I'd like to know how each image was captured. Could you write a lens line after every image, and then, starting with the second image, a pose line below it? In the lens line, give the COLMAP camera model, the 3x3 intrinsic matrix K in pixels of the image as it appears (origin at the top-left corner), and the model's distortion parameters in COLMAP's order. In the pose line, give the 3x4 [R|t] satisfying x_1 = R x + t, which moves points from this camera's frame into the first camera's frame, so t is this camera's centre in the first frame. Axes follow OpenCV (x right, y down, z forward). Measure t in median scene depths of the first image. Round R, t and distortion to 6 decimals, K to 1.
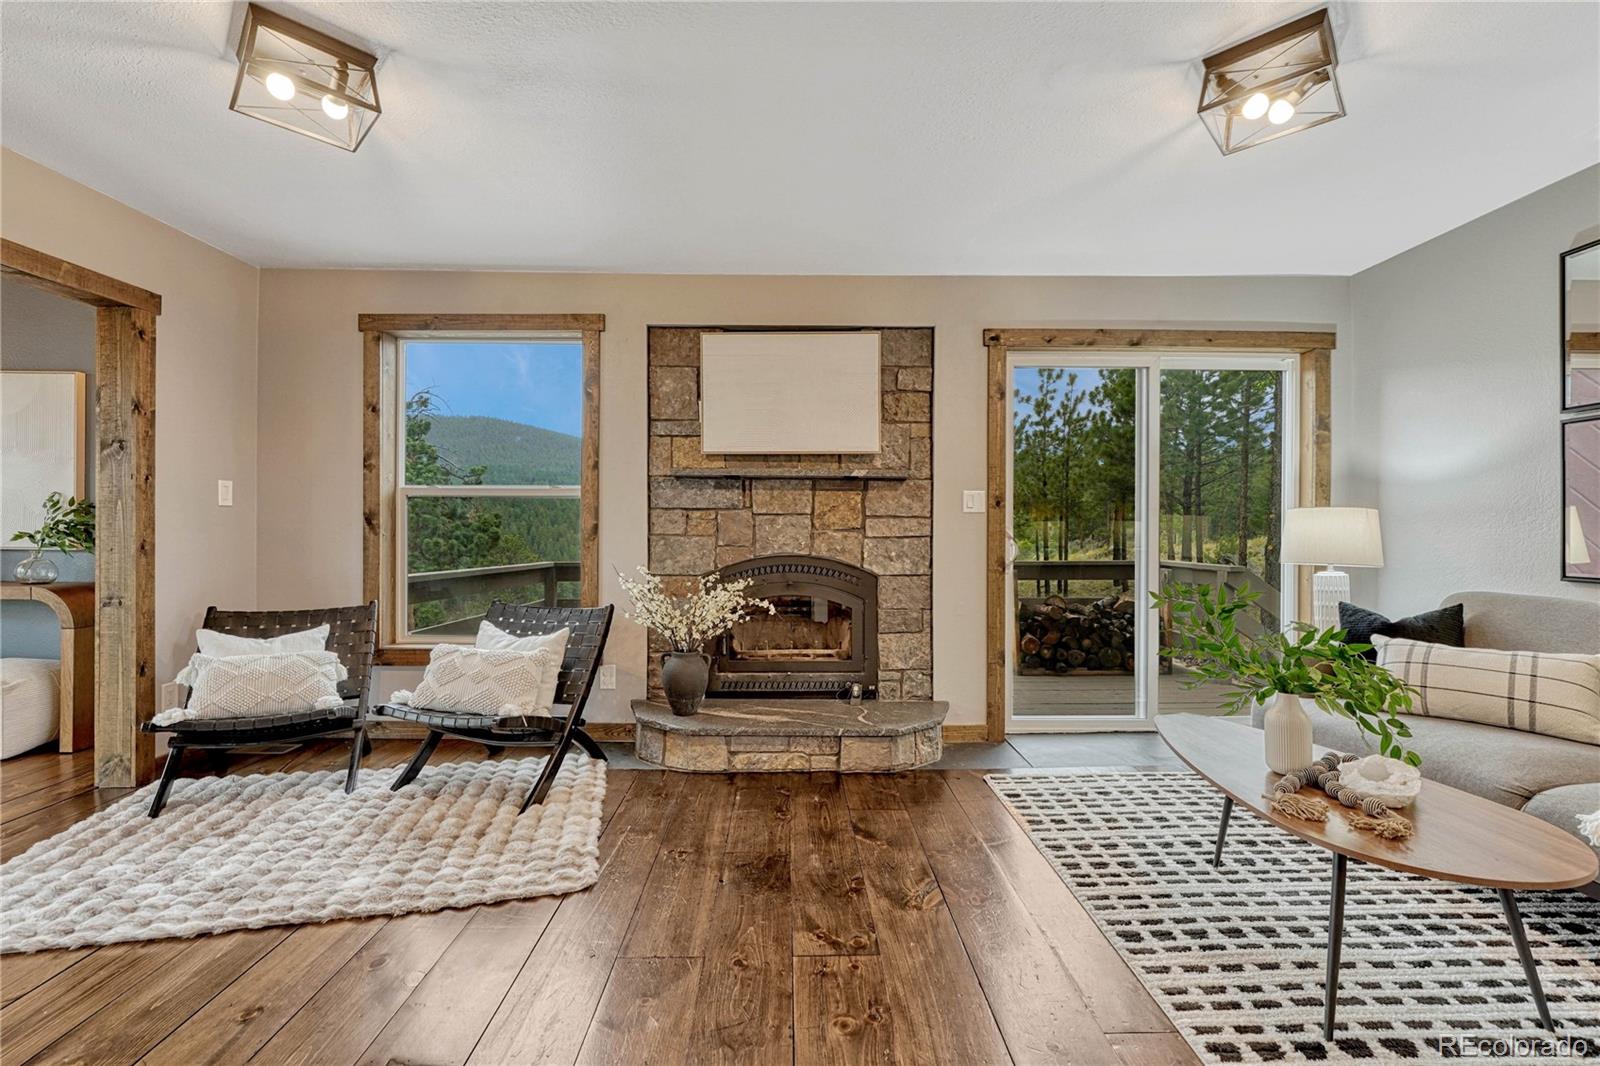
lens RADIAL K [[683.0, 0, 815.4], [0, 683.0, 529.6], [0, 0, 1]] dist [-0.008889, 0.000570]
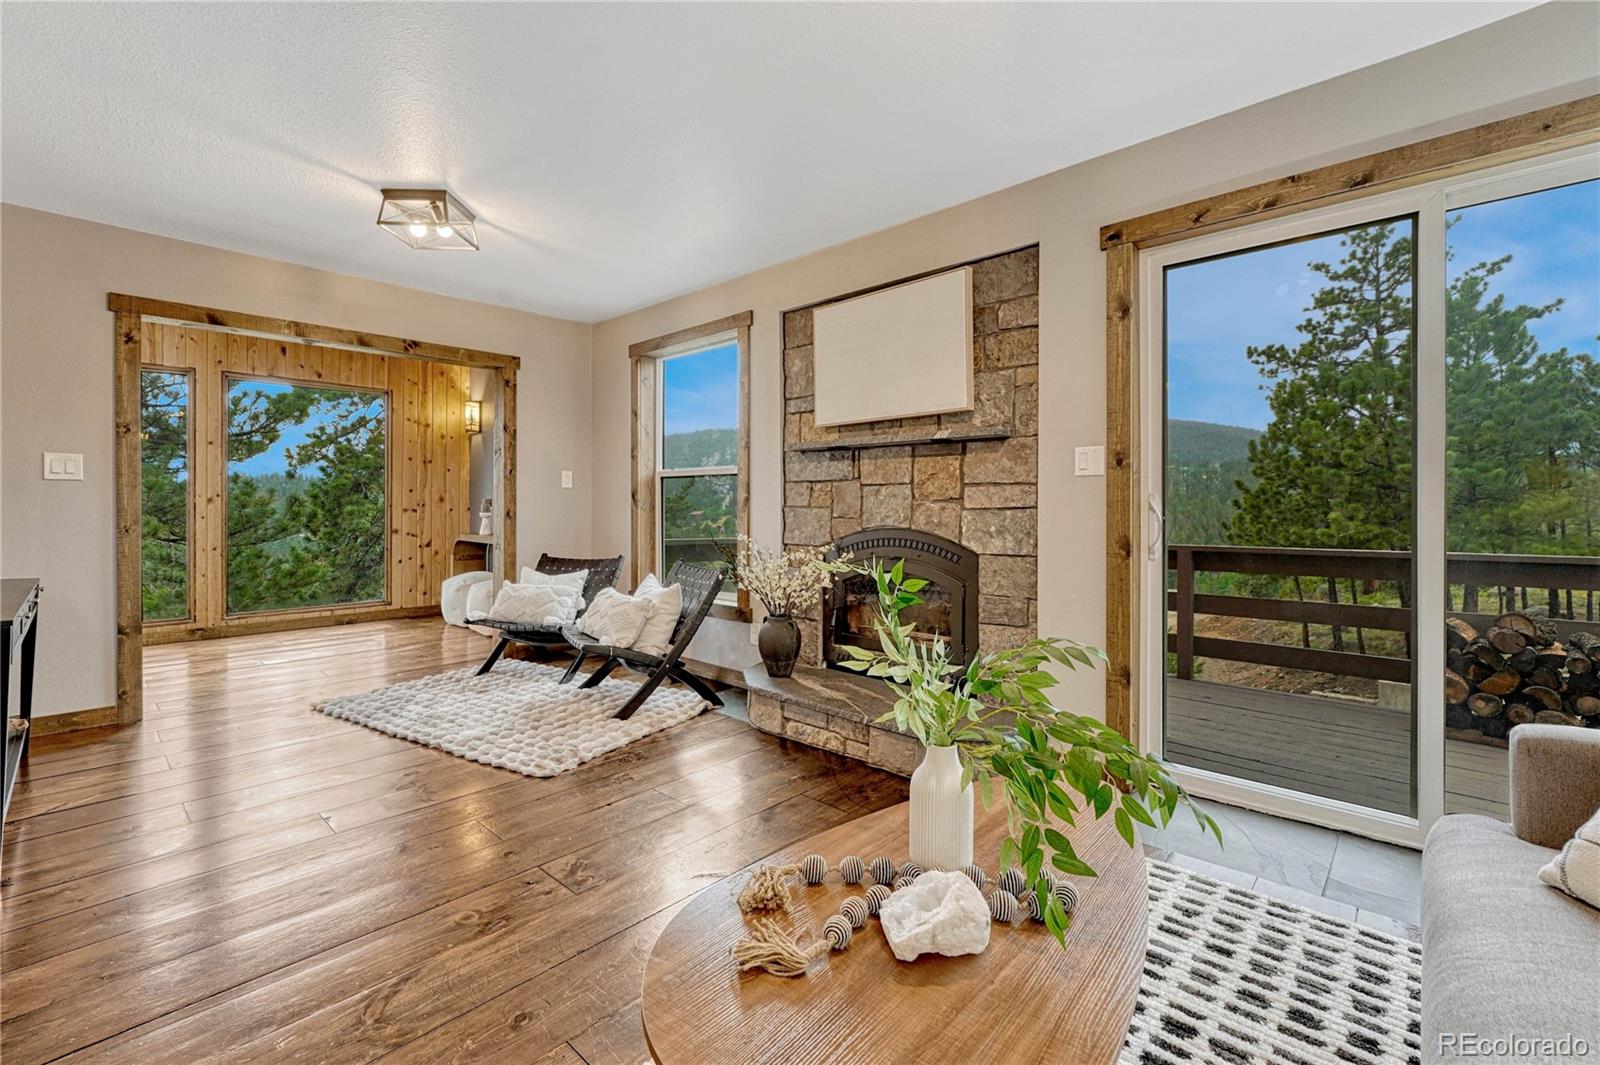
lens RADIAL K [[706.8, 0, 816.0], [0, 706.8, 507.9], [0, 0, 1]] dist [-0.008277, 0.000881]
pose [[0.715154, -0.001761, -0.698965, 0.566106], [-0.000669, 0.999995, -0.003203, 0.013288], [0.698967, 0.002758, 0.715149, 0.238829]]
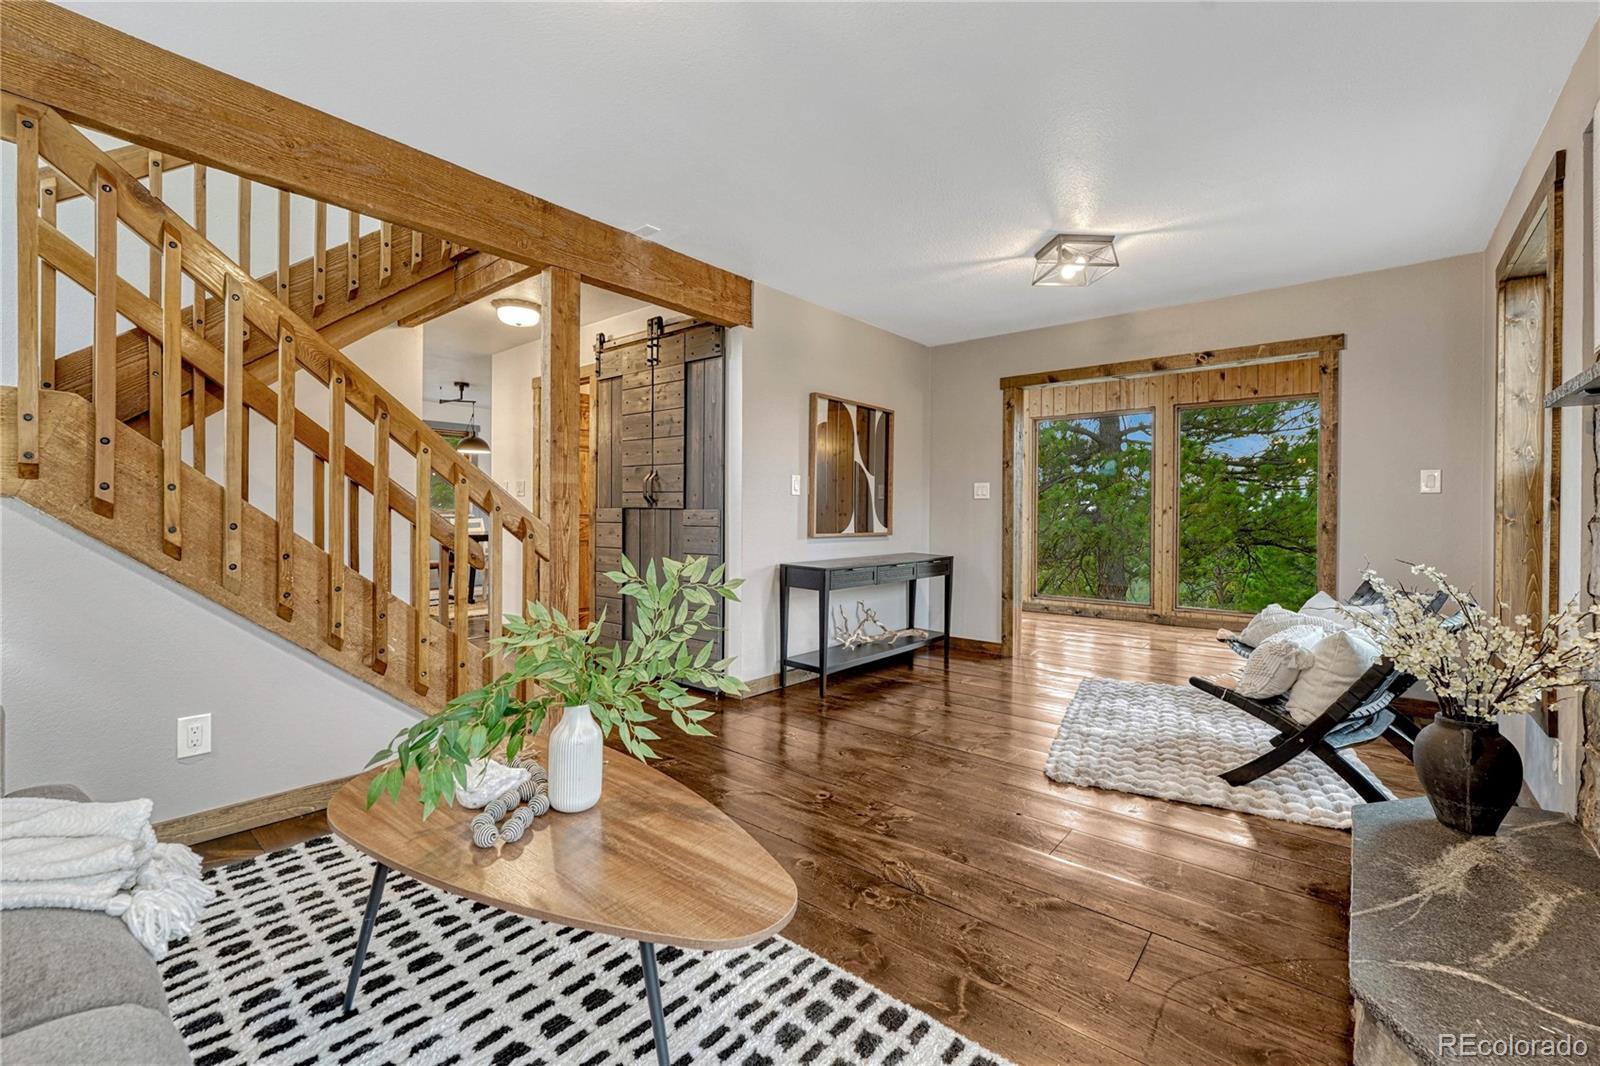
lens RADIAL K [[683.0, 0, 780.6], [0, 683.0, 510.9], [0, 0, 1]] dist [-0.008889, 0.000570]
pose [[-0.688789, -0.012263, -0.724858, 0.583181], [-0.014726, 0.999887, -0.002922, 0.011054], [0.724812, 0.008661, -0.688892, 0.899025]]
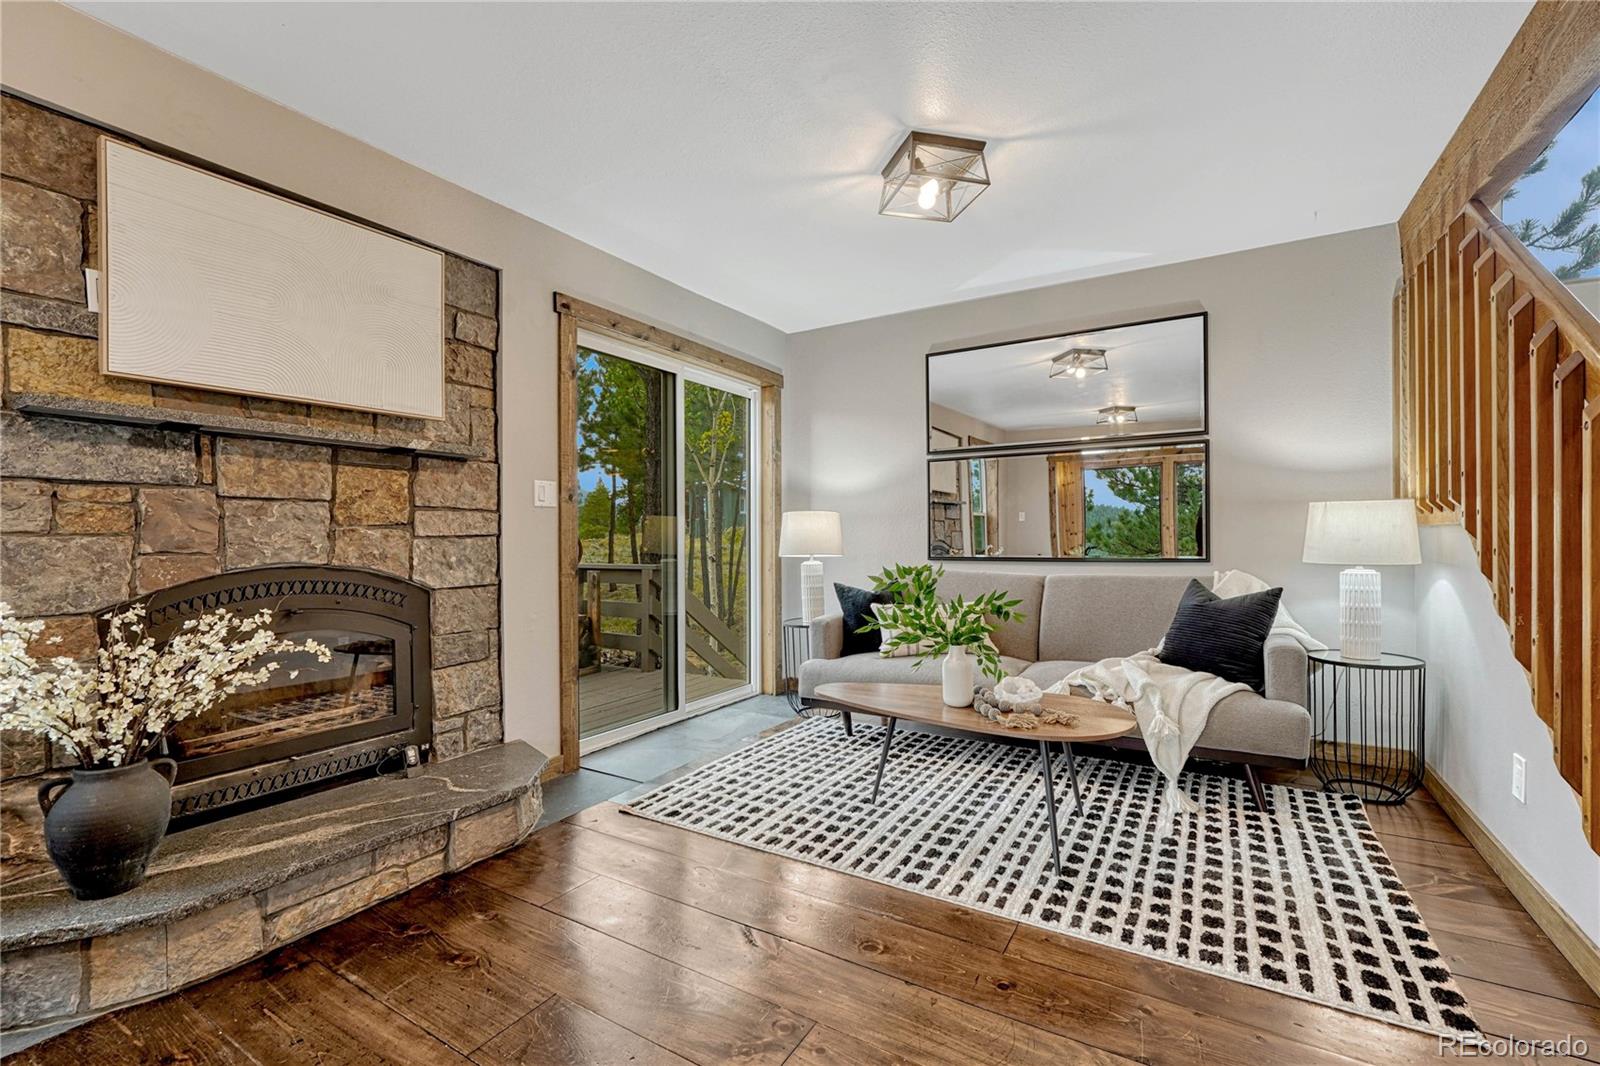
lens RADIAL K [[683.0, 0, 806.6], [0, 683.0, 539.9], [0, 0, 1]] dist [-0.008889, 0.000570]
pose [[0.538433, -0.007935, 0.842631, -0.305867], [0.008767, 0.999954, 0.003815, 0.015516], [-0.842623, 0.005334, 0.538478, 0.281074]]
